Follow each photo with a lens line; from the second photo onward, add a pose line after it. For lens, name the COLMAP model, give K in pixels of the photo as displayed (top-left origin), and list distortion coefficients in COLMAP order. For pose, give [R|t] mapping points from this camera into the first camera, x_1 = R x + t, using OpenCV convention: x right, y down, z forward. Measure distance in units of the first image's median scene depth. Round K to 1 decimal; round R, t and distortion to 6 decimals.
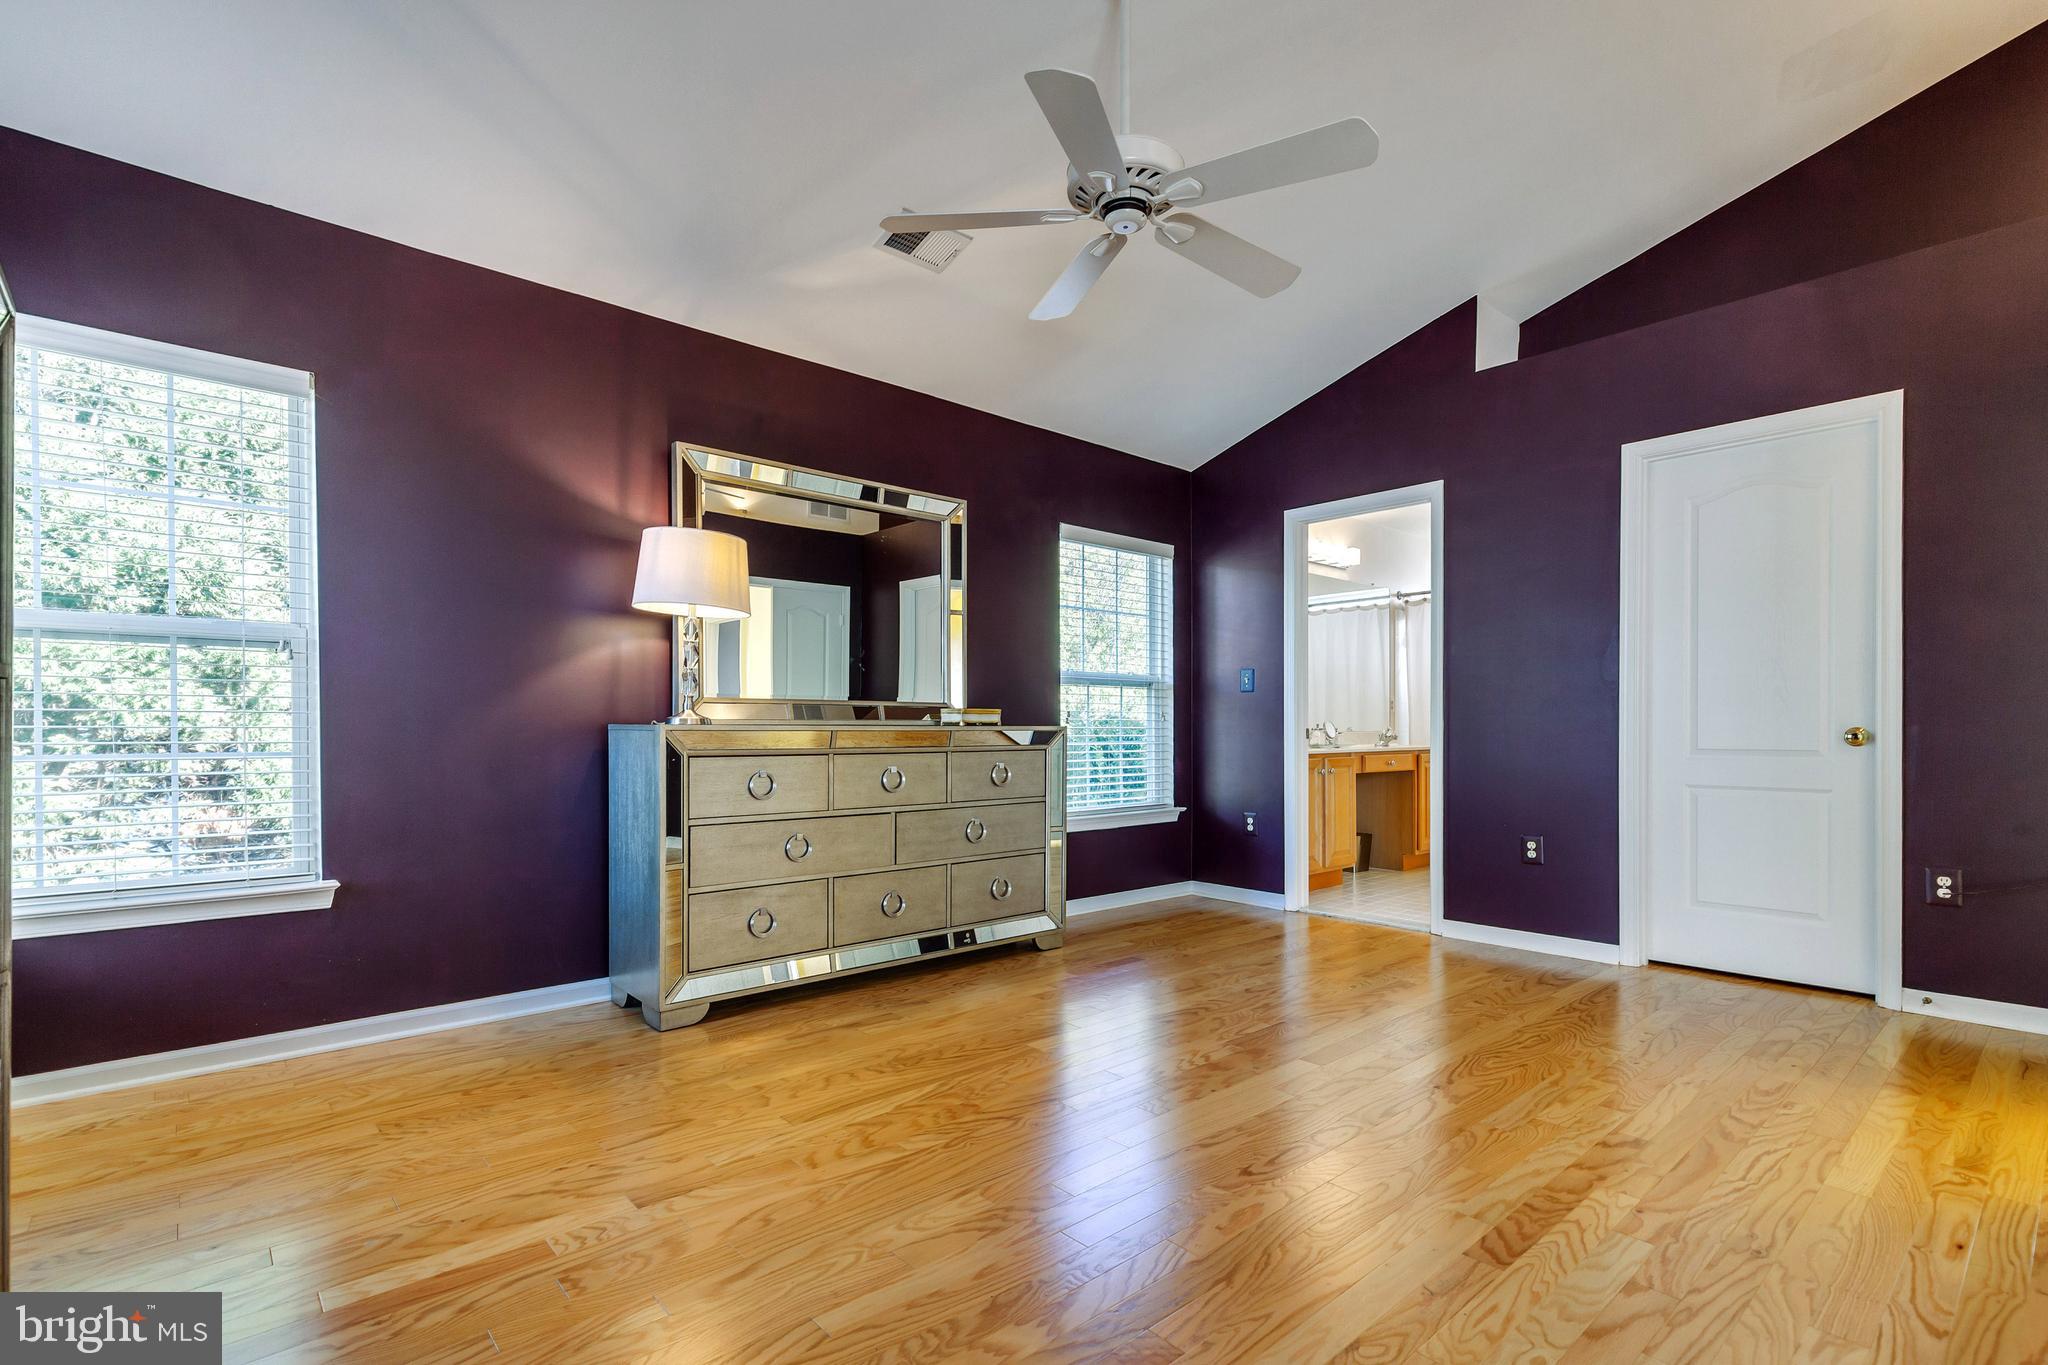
lens RADIAL K [[959.4, 0, 1035.2], [0, 959.4, 733.6], [0, 0, 1]] dist [0.005742, -0.000072]
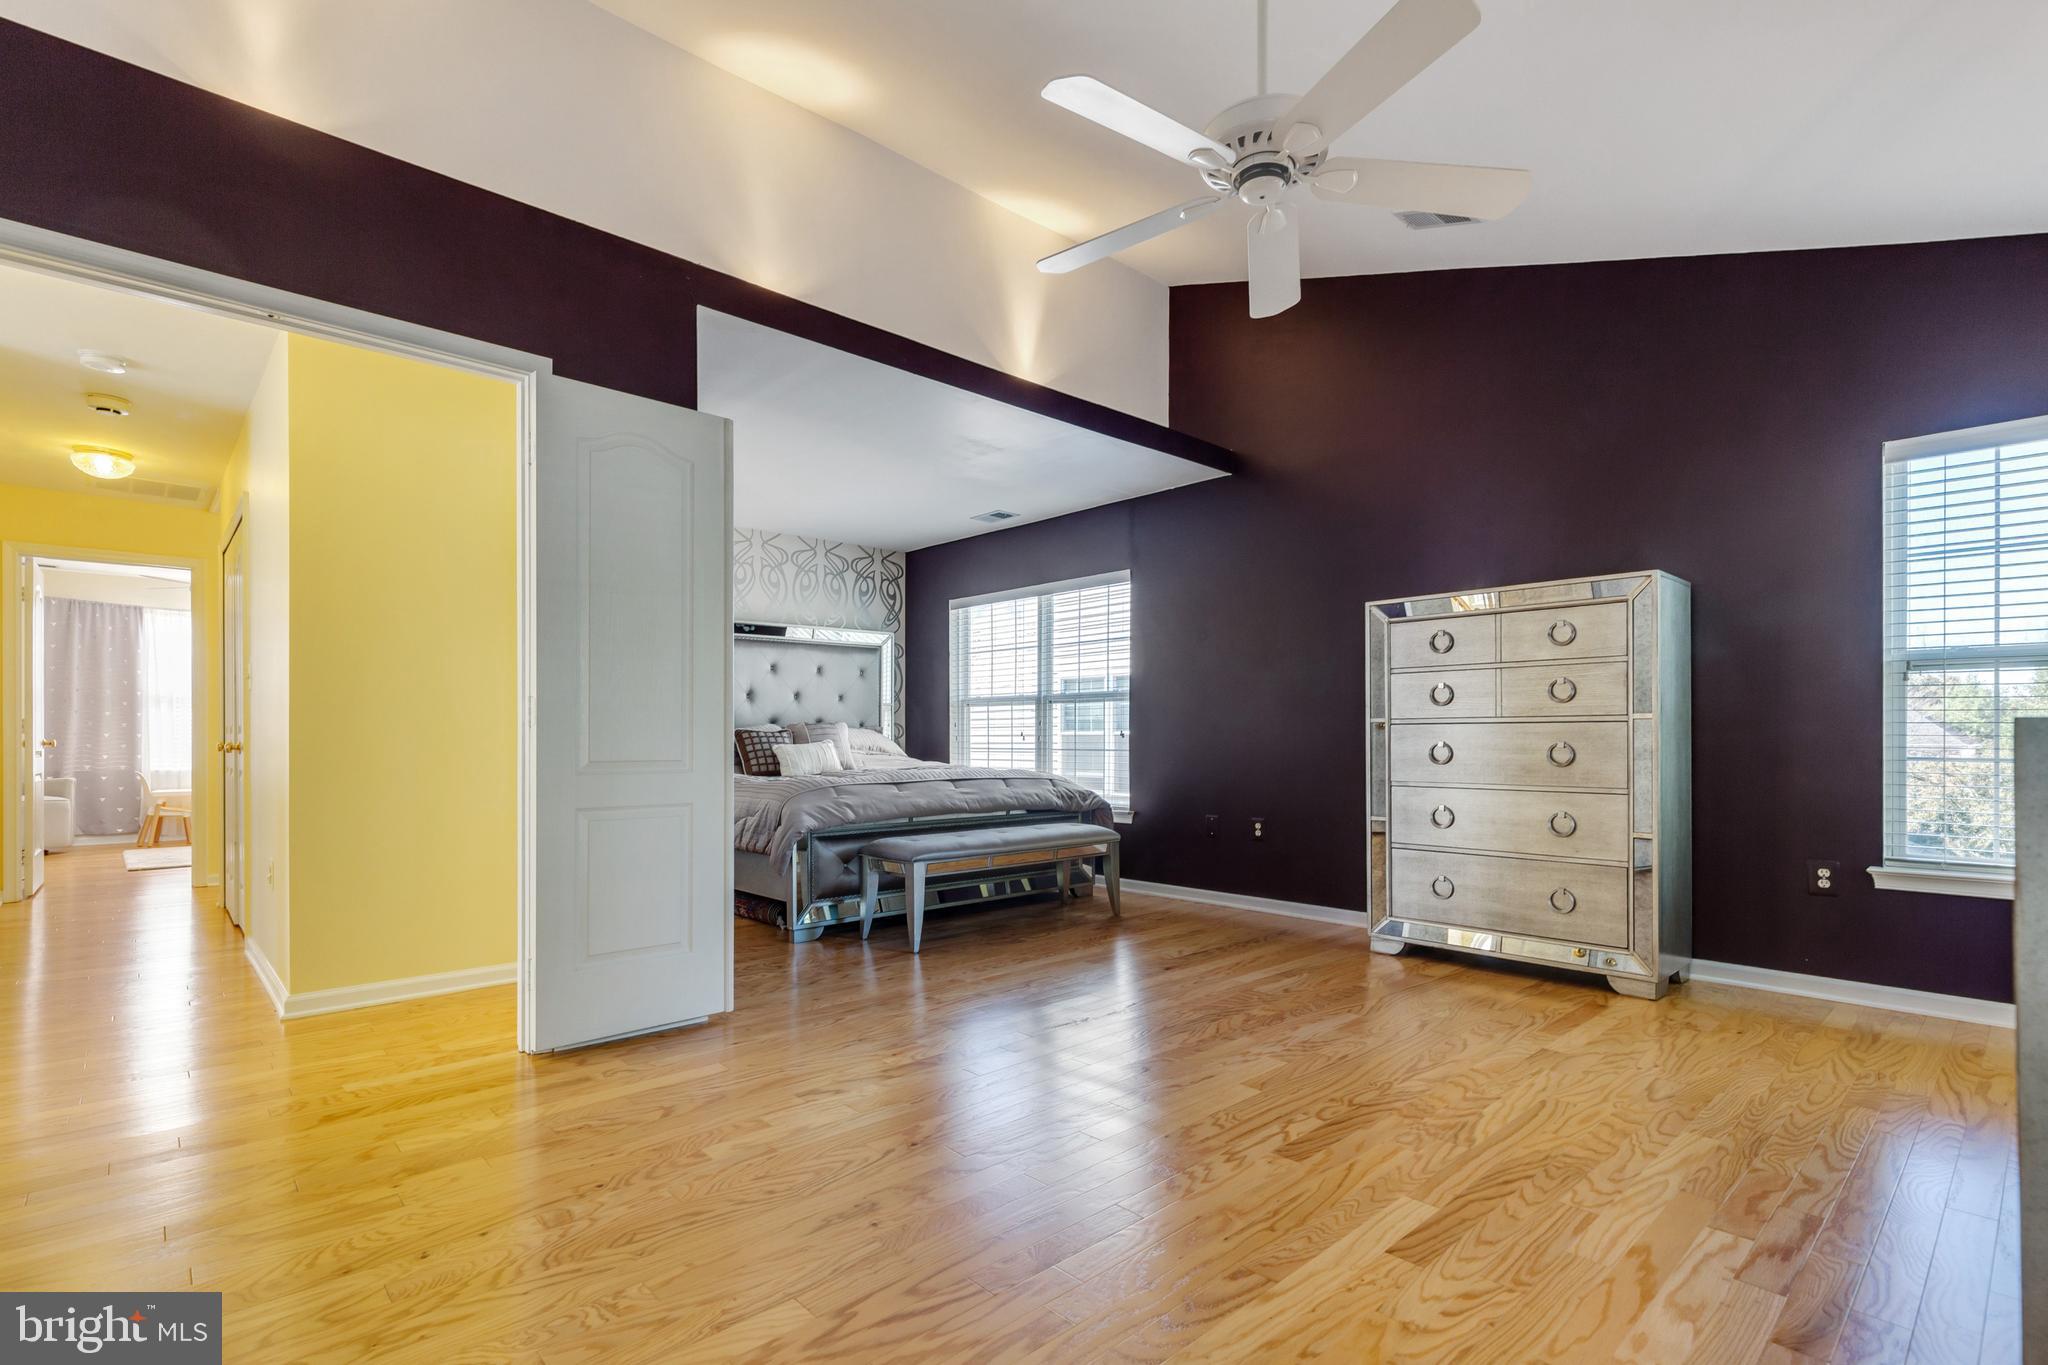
lens RADIAL K [[959.4, 0, 1035.2], [0, 959.4, 733.6], [0, 0, 1]] dist [0.005742, -0.000072]
pose [[-0.999809, 0.000262, -0.019528, 0.324579], [0.000245, 1.000000, 0.000871, -0.009967], [0.019528, 0.000866, -0.999809, 1.892124]]
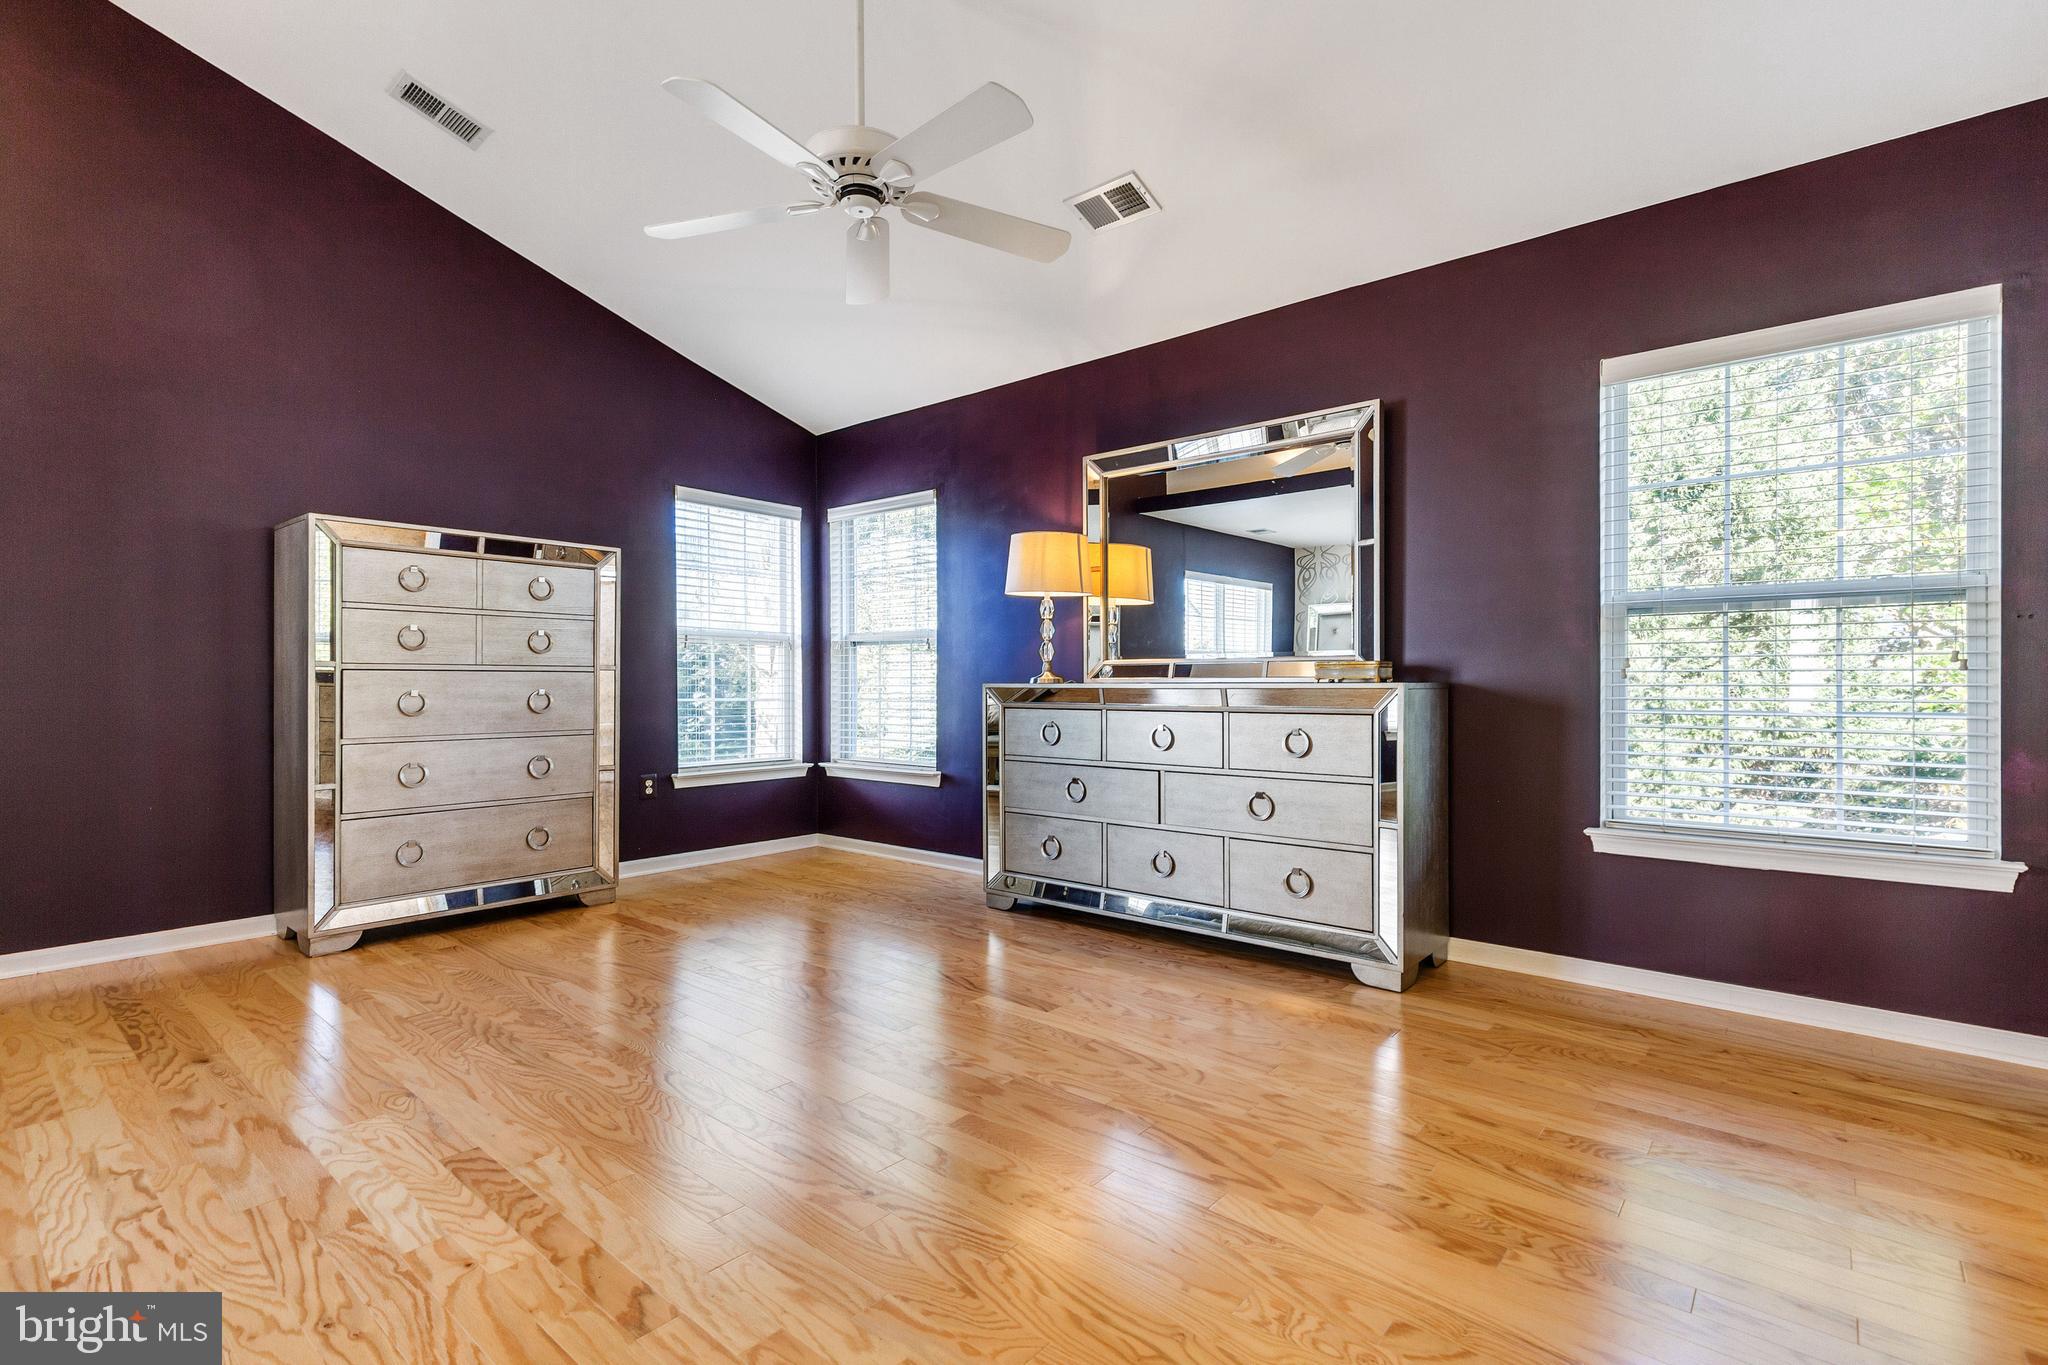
lens RADIAL K [[944.8, 0, 1019.6], [0, 944.8, 686.9], [0, 0, 1]] dist [0.004264, 0.000193]
pose [[0.131053, 0.000942, -0.991375, 1.127427], [-0.005797, 0.999983, 0.000184, -0.005760], [0.991358, 0.005723, 0.131056, 1.021933]]
